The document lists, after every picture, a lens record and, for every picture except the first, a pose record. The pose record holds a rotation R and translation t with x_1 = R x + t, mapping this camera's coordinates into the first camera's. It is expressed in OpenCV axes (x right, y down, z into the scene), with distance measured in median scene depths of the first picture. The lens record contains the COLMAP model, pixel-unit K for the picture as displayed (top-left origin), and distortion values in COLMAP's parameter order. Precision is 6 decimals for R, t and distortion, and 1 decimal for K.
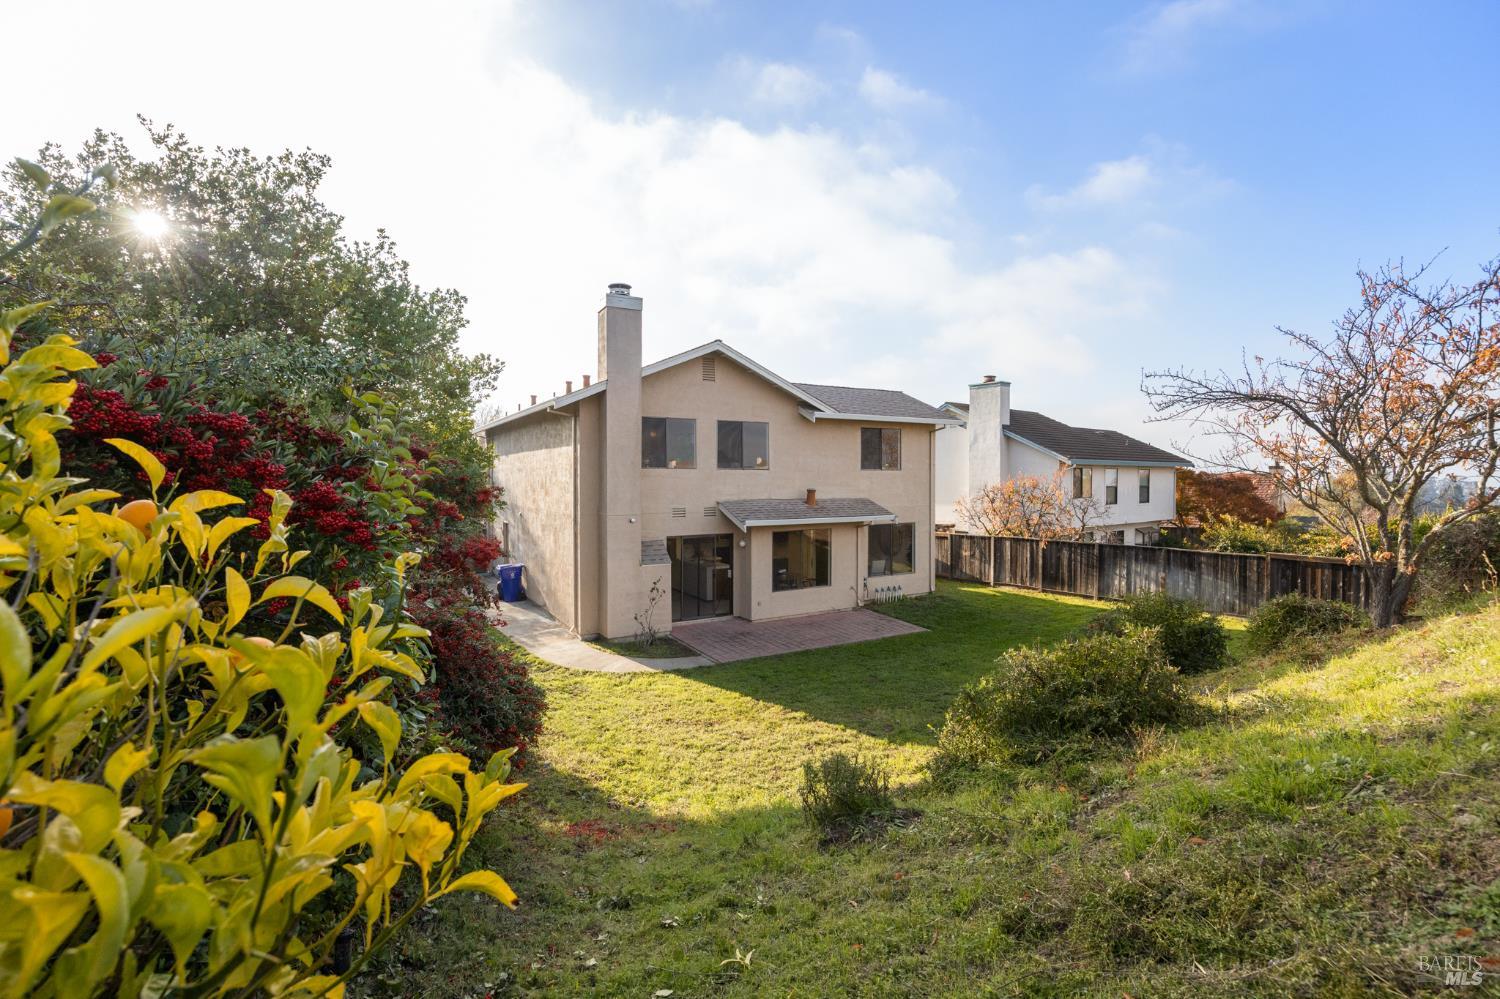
lens RADIAL K [[662.3, 0, 759.0], [0, 662.3, 489.6], [0, 0, 1]] dist [-0.001559, -0.000054]
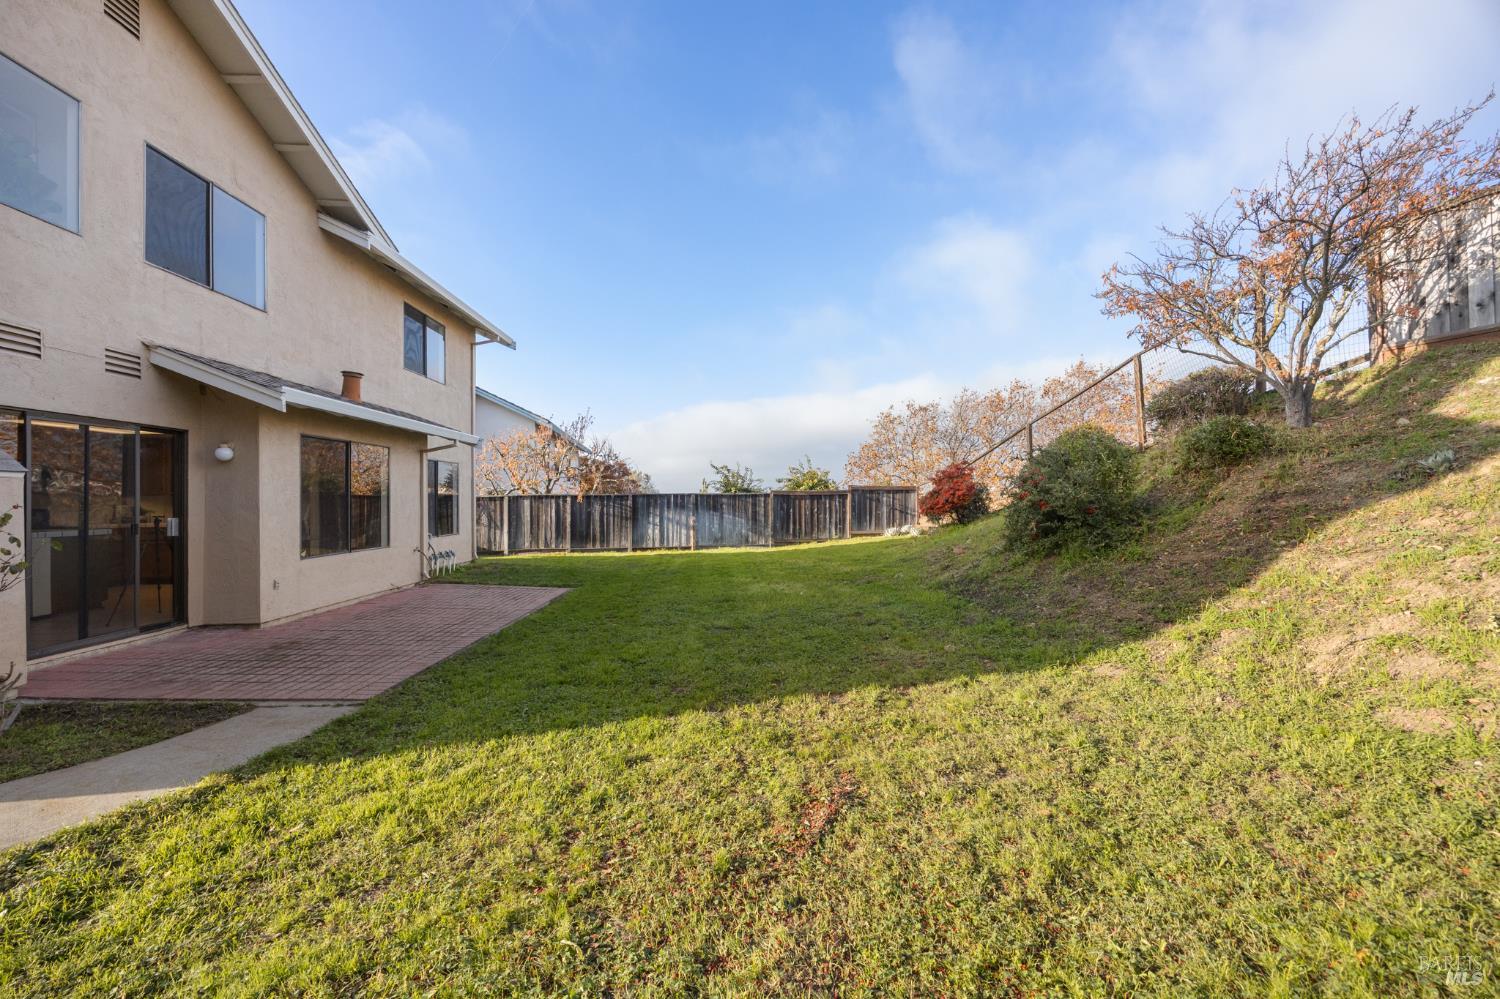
lens RADIAL K [[566.5, 0, 746.3], [0, 566.5, 502.2], [0, 0, 1]] dist [-0.007935, -0.000231]
pose [[0.475207, 0.000917, 0.879874, -0.179513], [0.018213, 0.999775, -0.010878, 0.119008], [-0.879686, 0.021195, 0.475083, 0.498095]]
